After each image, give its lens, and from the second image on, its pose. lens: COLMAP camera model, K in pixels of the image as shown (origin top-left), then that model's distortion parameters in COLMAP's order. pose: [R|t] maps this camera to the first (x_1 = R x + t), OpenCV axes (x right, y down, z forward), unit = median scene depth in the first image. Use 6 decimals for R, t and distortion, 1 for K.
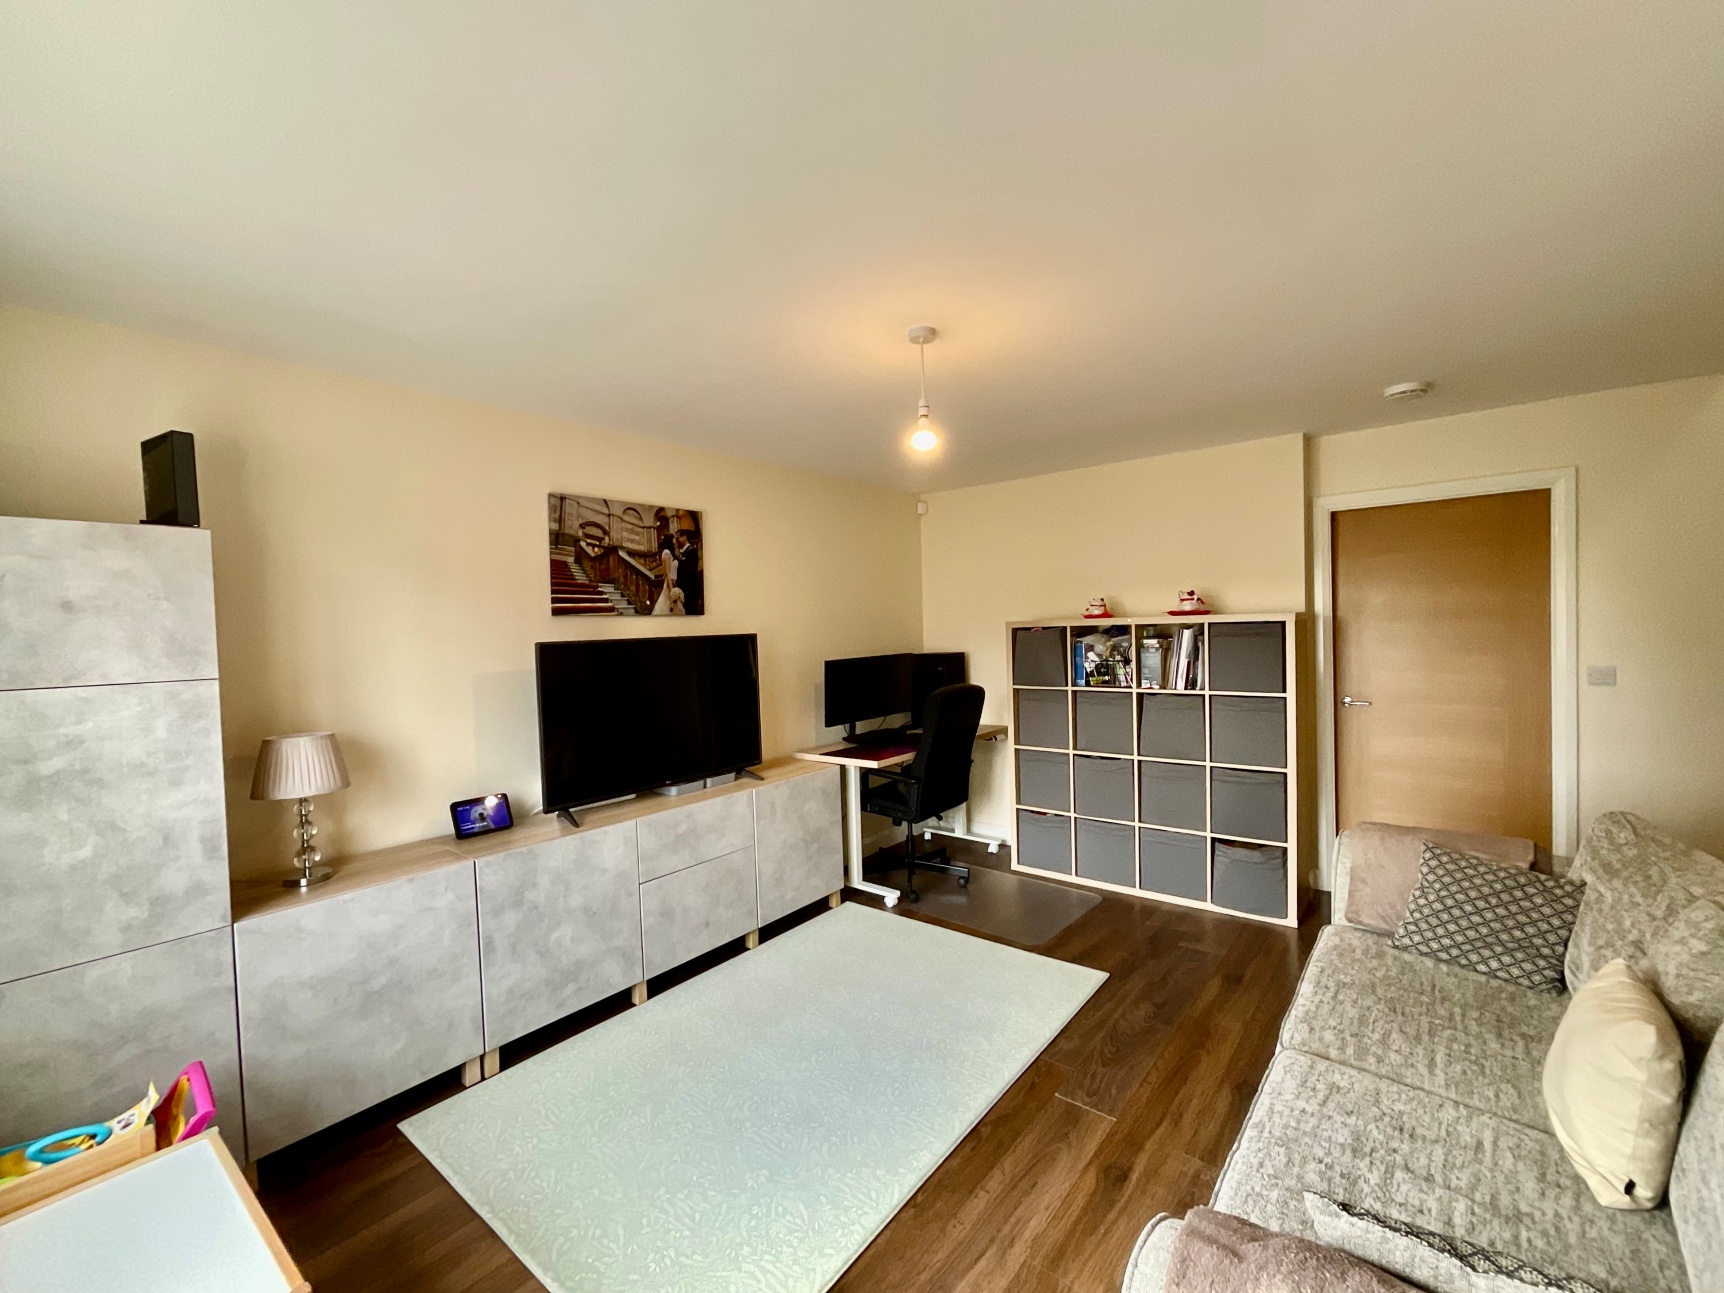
lens RADIAL K [[701.5, 0, 862.0], [0, 701.5, 646.5], [0, 0, 1]] dist [-0.000109, -0.000030]
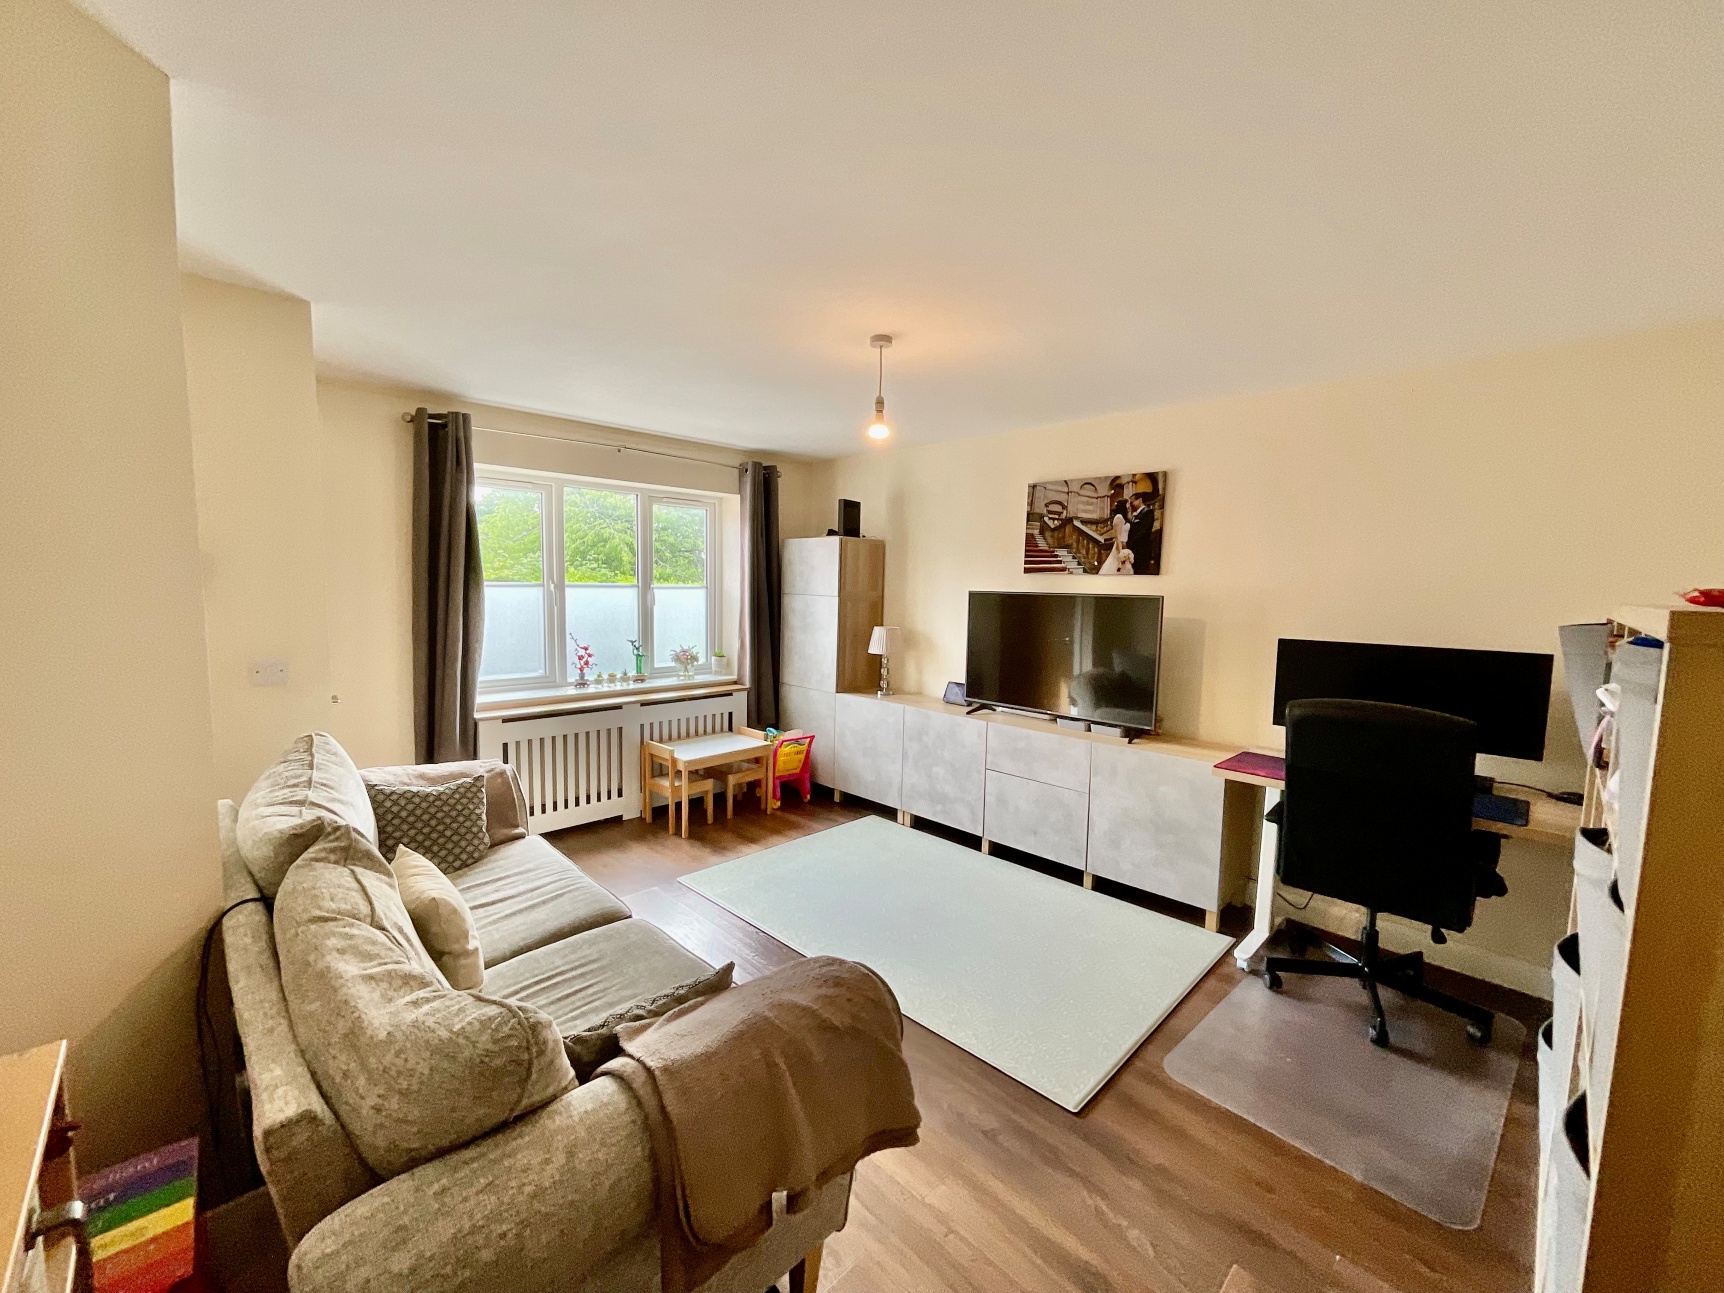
lens RADIAL K [[701.5, 0, 862.0], [0, 701.5, 646.5], [0, 0, 1]] dist [-0.000109, -0.000030]
pose [[-0.086917, 0.118560, -0.989135, 0.929425], [-0.050069, 0.991118, 0.123198, -0.052604], [0.994957, 0.060233, -0.080209, 0.755358]]
